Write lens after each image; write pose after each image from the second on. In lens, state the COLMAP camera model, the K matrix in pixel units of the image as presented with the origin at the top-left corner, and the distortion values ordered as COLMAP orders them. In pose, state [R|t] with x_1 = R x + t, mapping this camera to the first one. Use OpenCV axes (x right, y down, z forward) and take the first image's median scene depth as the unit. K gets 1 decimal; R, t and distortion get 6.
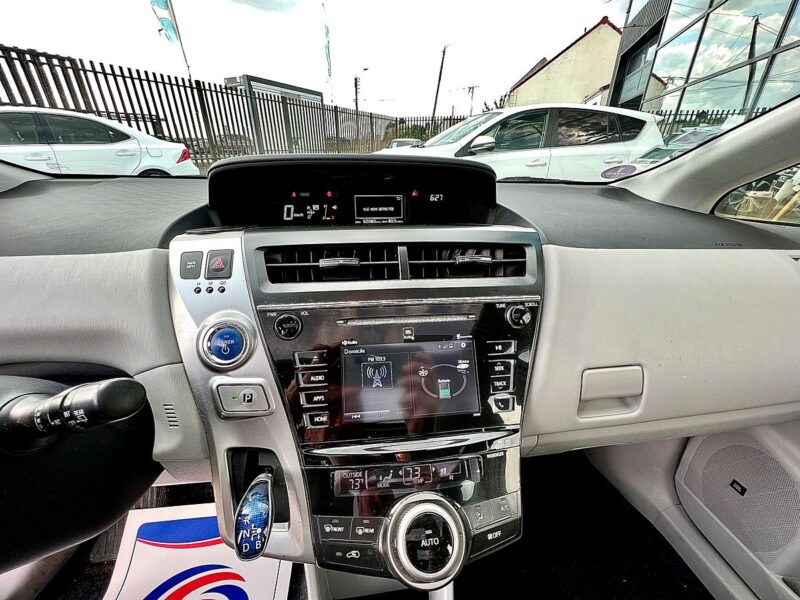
lens RADIAL K [[319.9, 0, 402.2], [0, 319.9, 306.8], [0, 0, 1]] dist [-0.000669, 0.000259]
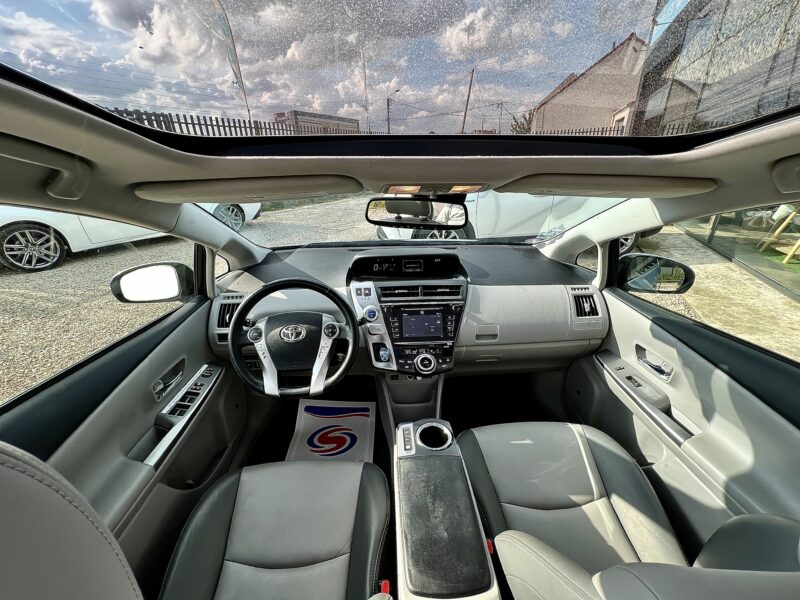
lens RADIAL K [[319.9, 0, 398.1], [0, 319.9, 296.7], [0, 0, 1]] dist [-0.000669, 0.000259]
pose [[0.994639, 0.003619, -0.103349, 0.008416], [-0.010300, 0.997885, -0.064188, 0.009819], [0.102898, 0.064909, 0.992572, -0.174502]]
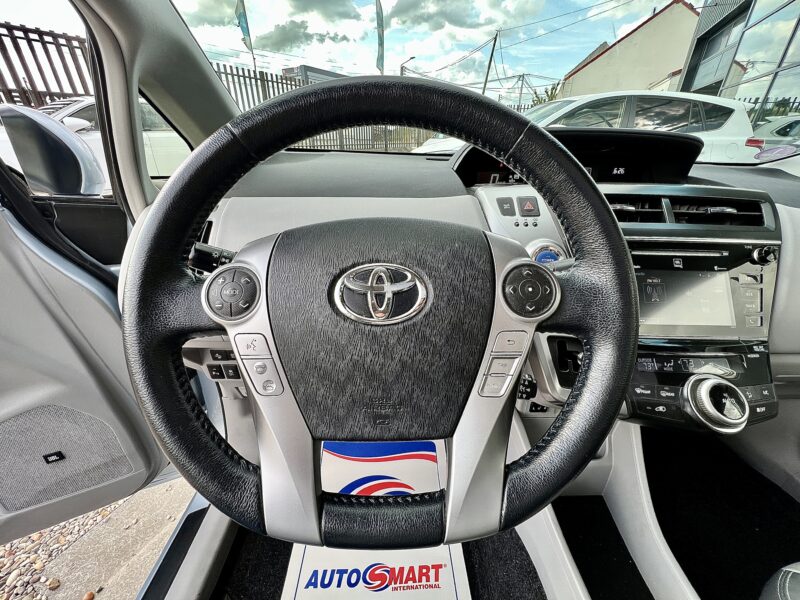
lens RADIAL K [[319.9, 0, 403.5], [0, 319.9, 302.4], [0, 0, 1]] dist [-0.000669, 0.000259]
pose [[0.993487, 0.057378, -0.098449, -0.069397], [-0.055971, 0.998288, 0.016993, 0.020585], [0.099255, -0.011372, 0.994997, -0.030258]]
